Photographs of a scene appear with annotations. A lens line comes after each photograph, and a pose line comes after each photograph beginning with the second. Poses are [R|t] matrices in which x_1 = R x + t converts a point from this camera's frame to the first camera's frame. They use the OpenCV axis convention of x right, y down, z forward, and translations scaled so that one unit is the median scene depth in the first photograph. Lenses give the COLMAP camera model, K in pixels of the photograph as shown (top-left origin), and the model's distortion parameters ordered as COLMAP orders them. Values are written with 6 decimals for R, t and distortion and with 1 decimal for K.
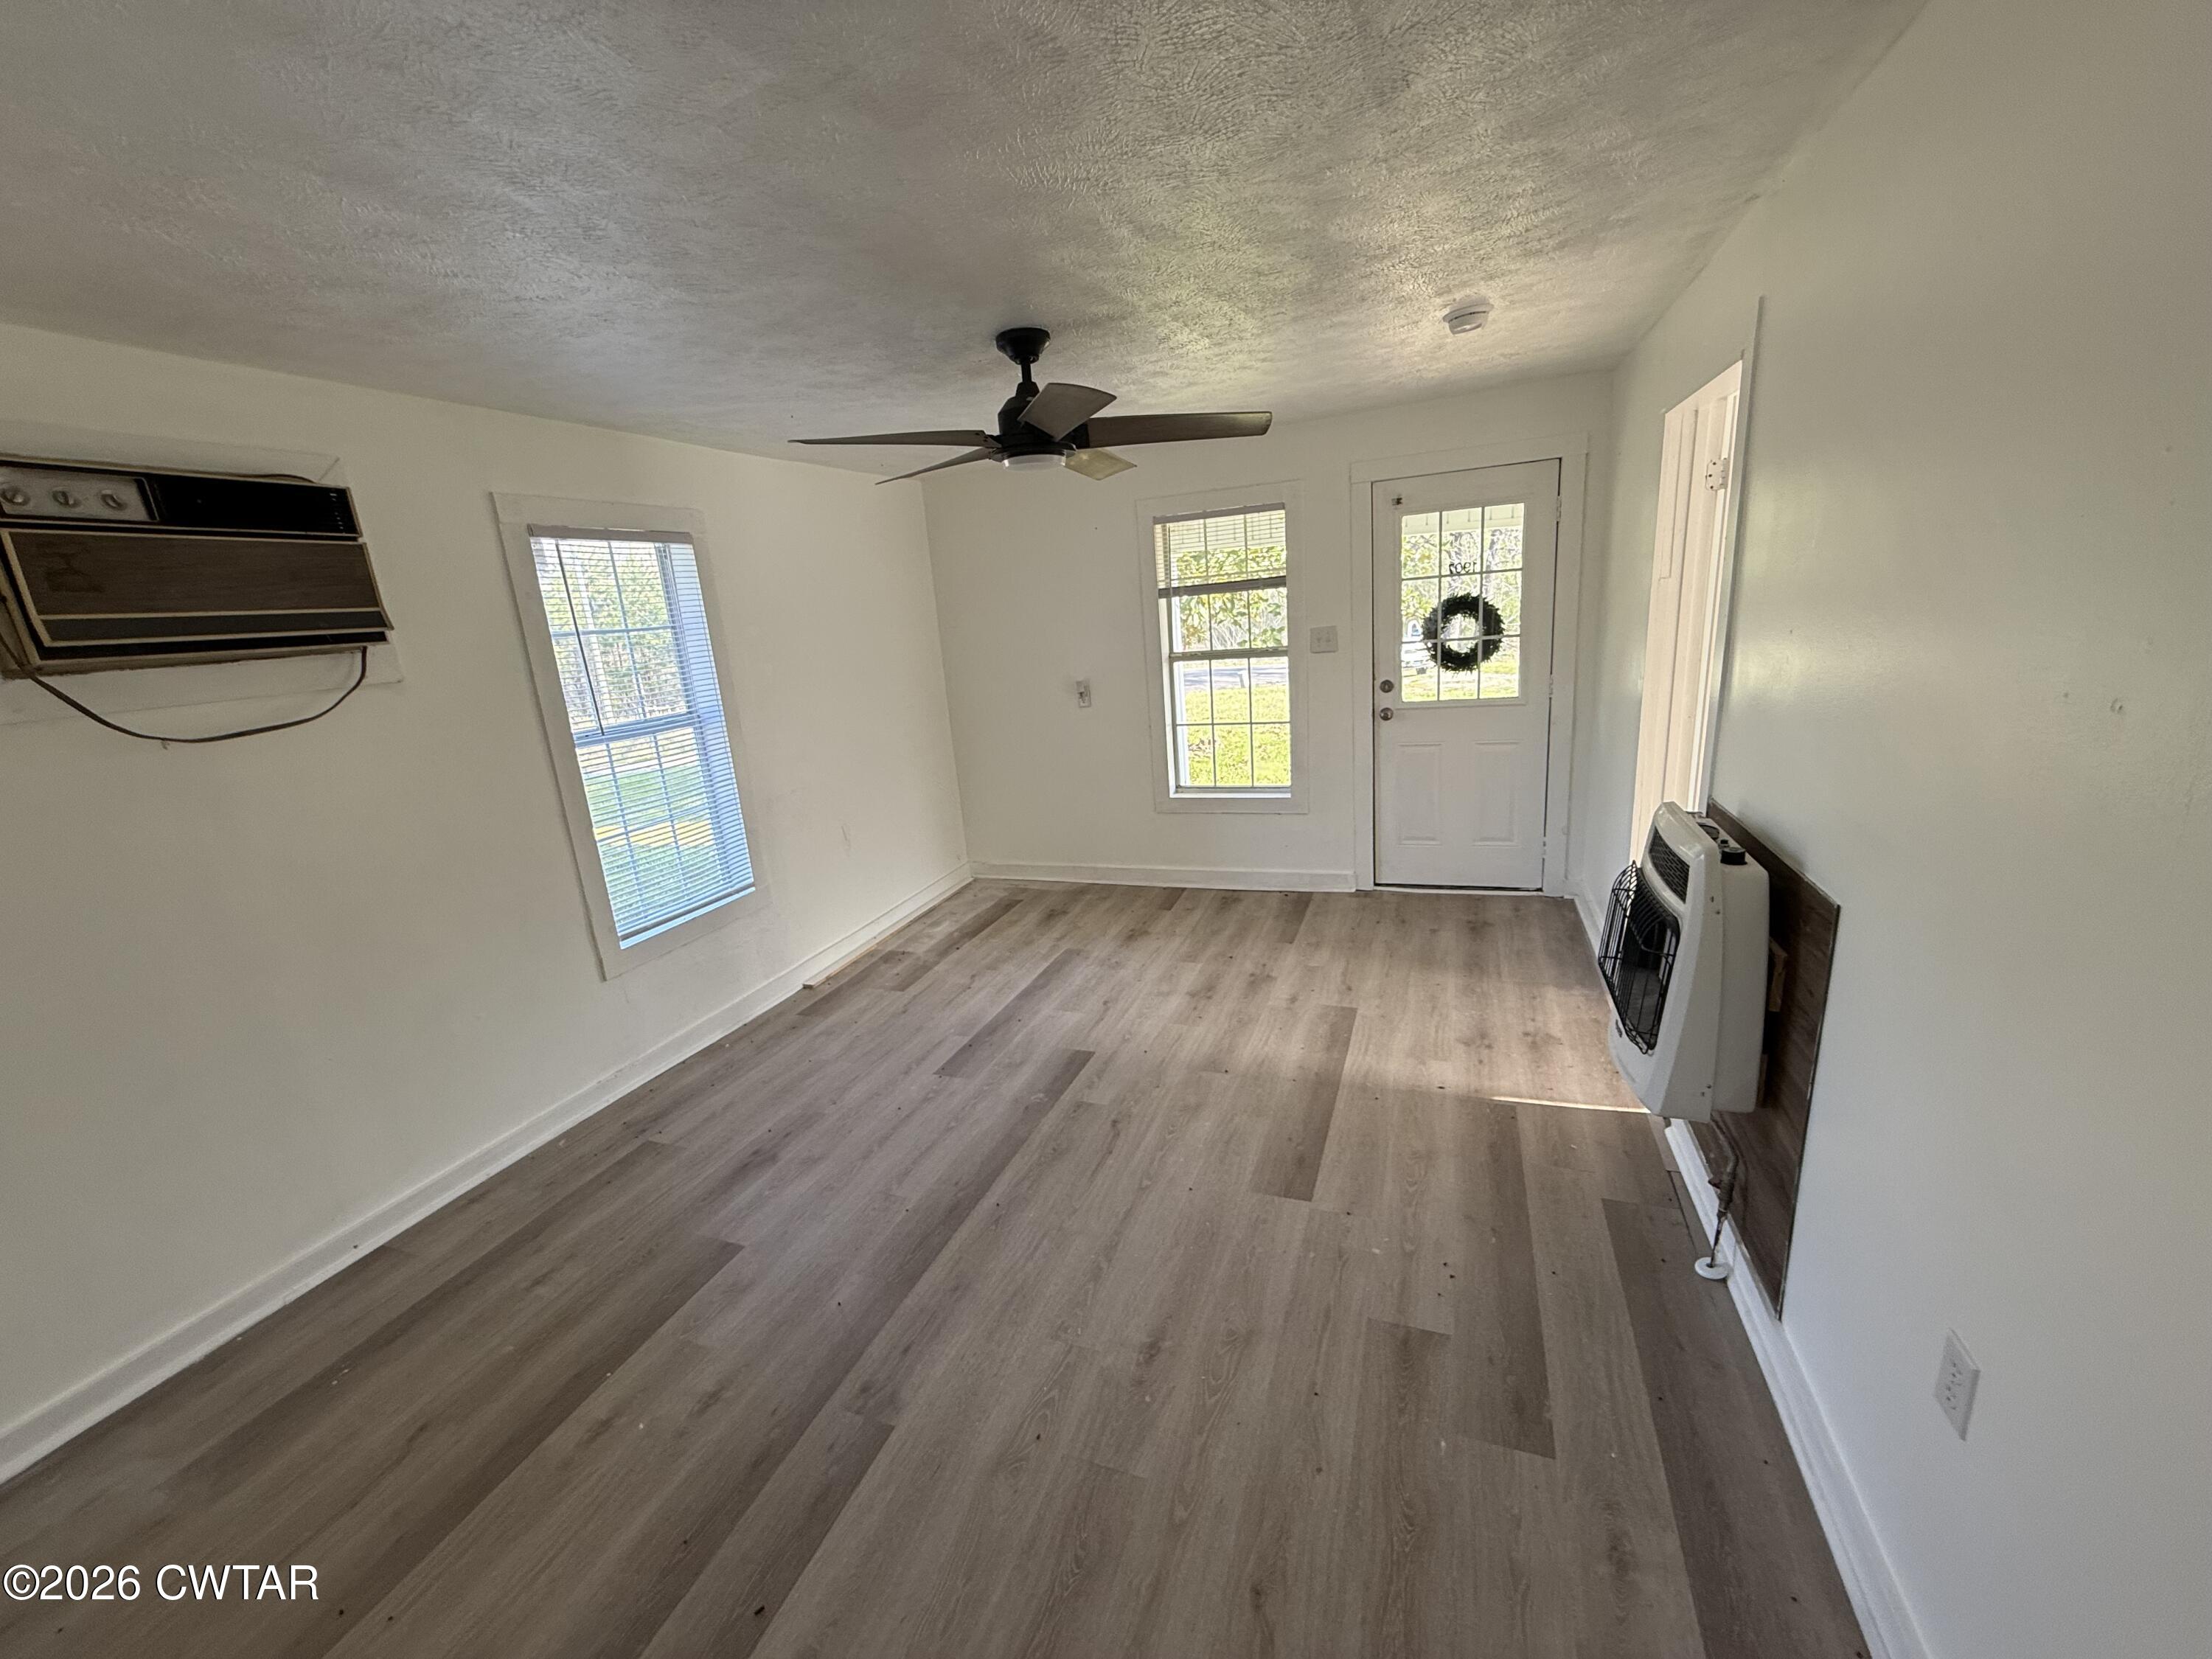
lens RADIAL K [[874.3, 0, 1113.8], [0, 874.3, 830.5], [0, 0, 1]] dist [-0.009634, -0.000308]
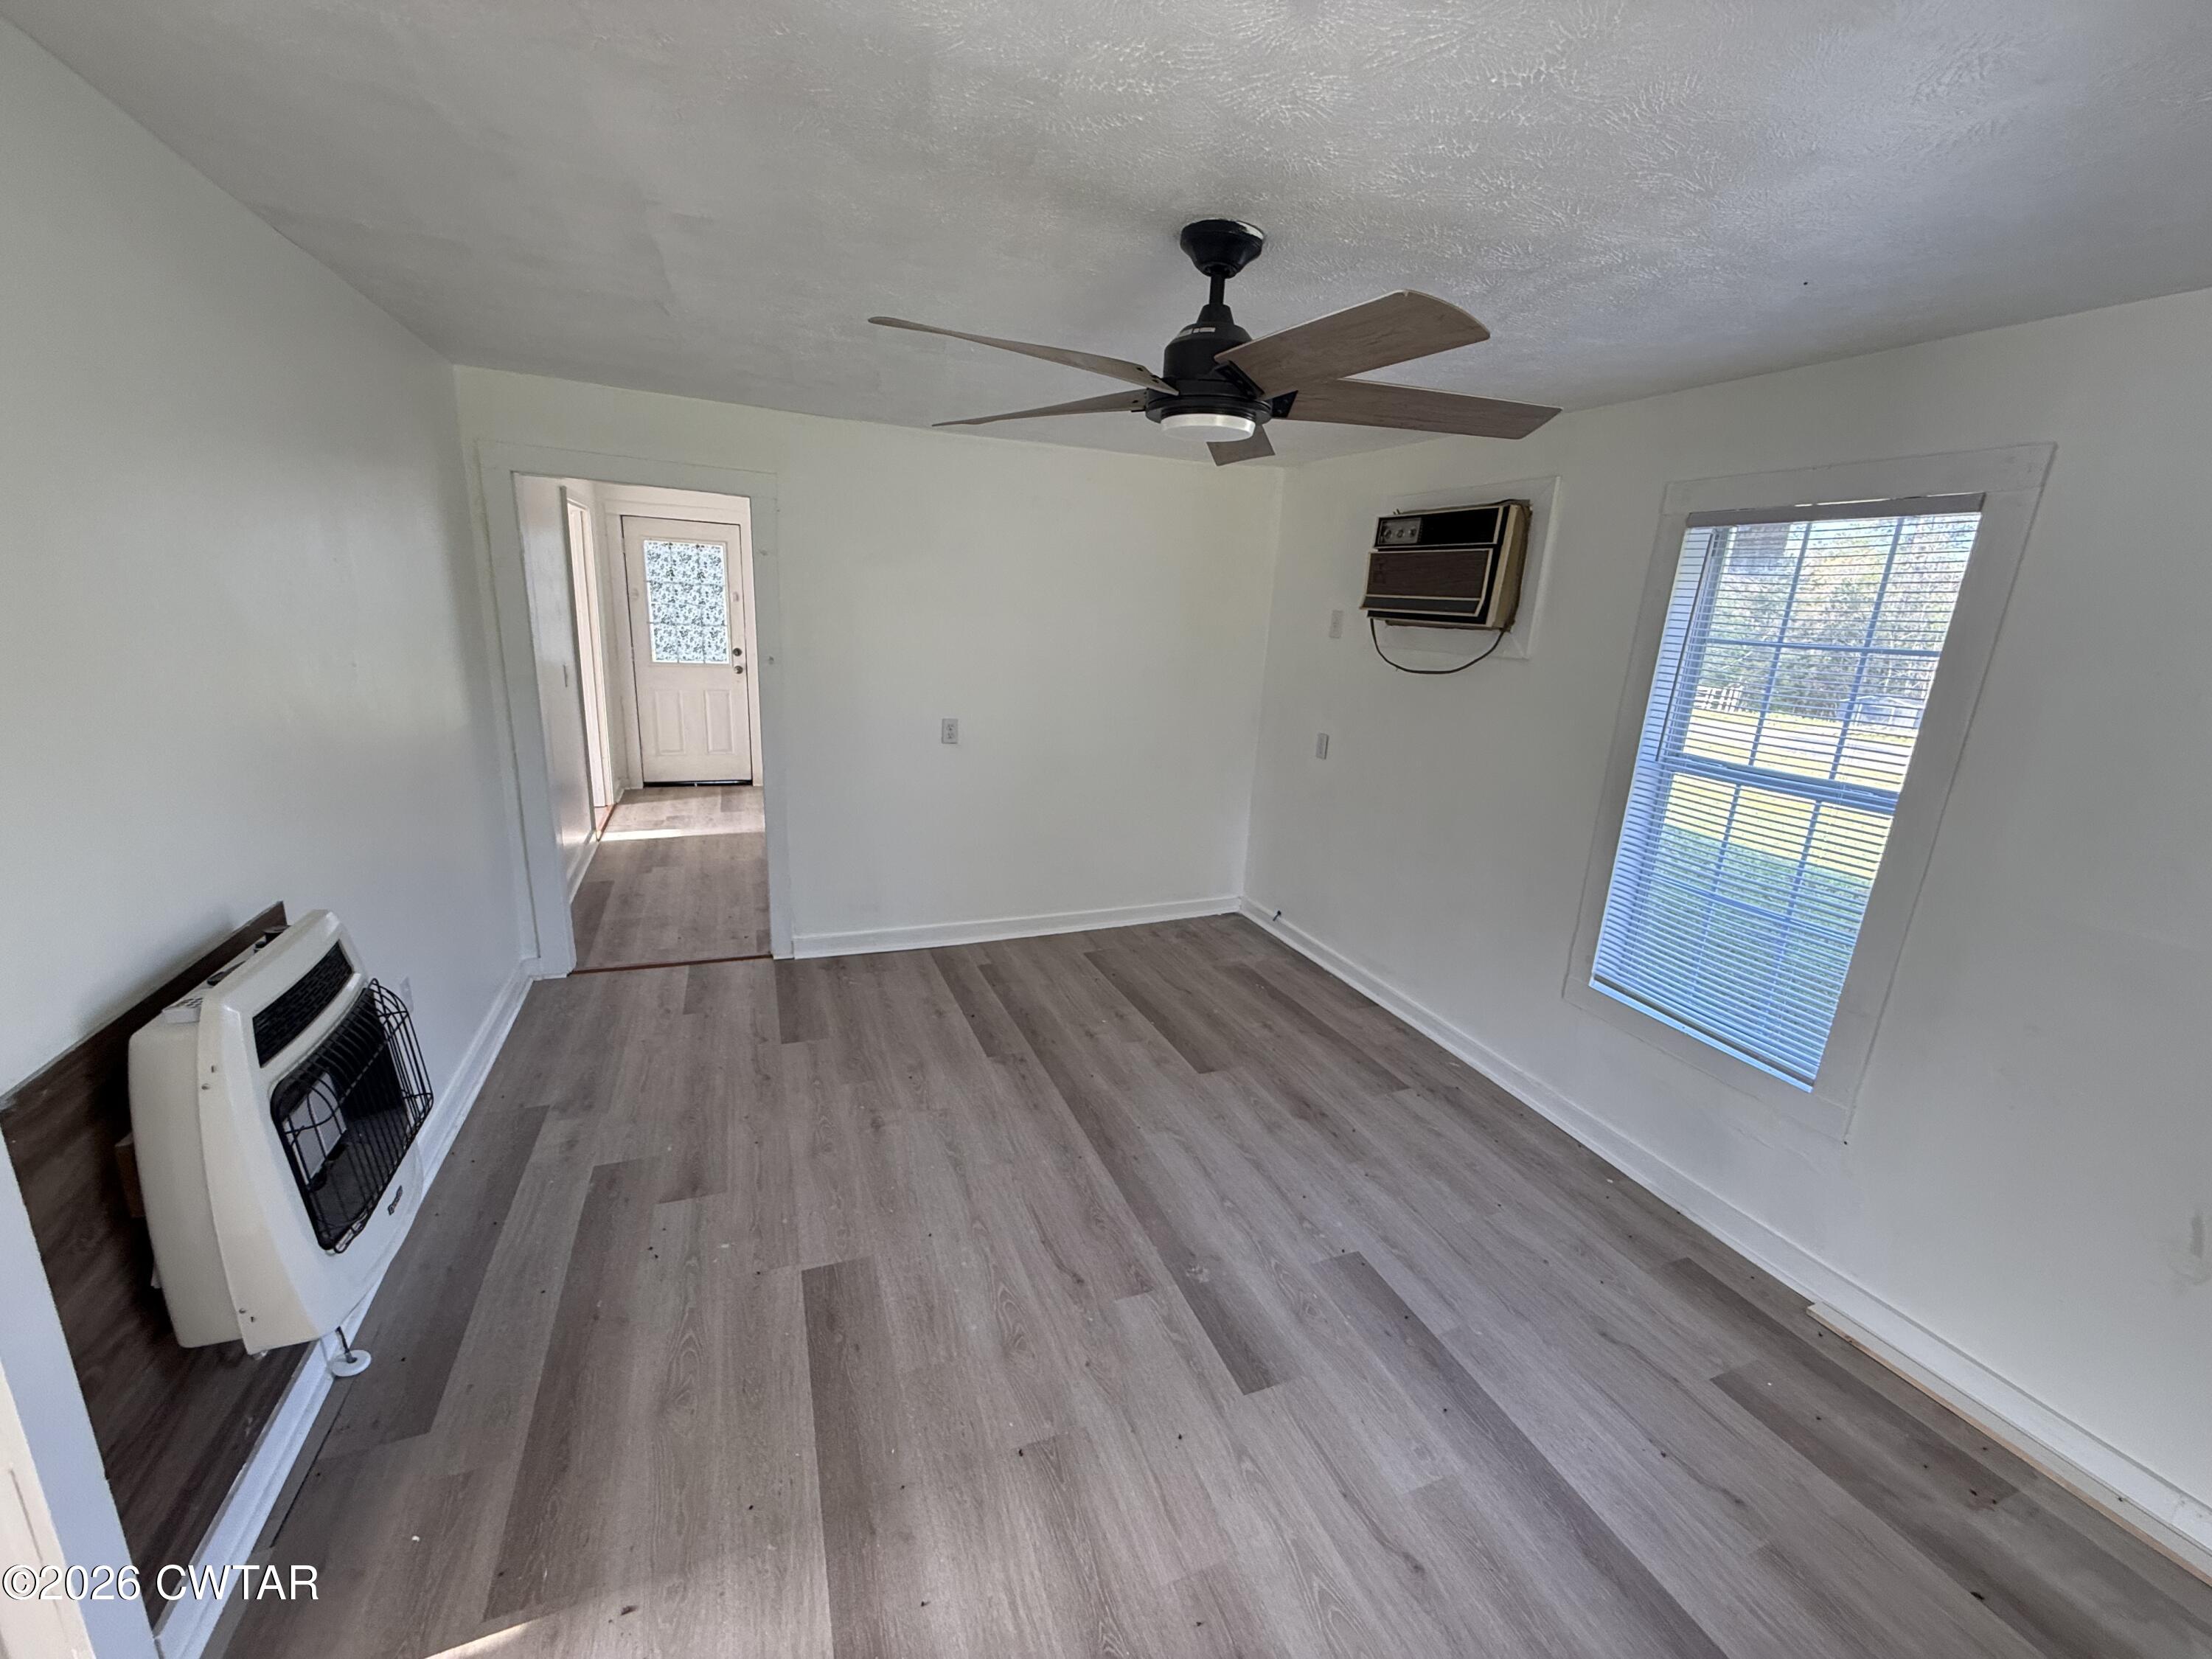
lens RADIAL K [[874.3, 0, 1094.9], [0, 874.3, 828.5], [0, 0, 1]] dist [-0.009634, -0.000308]
pose [[-0.745693, 0.203057, -0.634594, 0.428399], [-0.163955, 0.867223, 0.470153, -0.413369], [0.645802, 0.454635, -0.613390, 1.369868]]
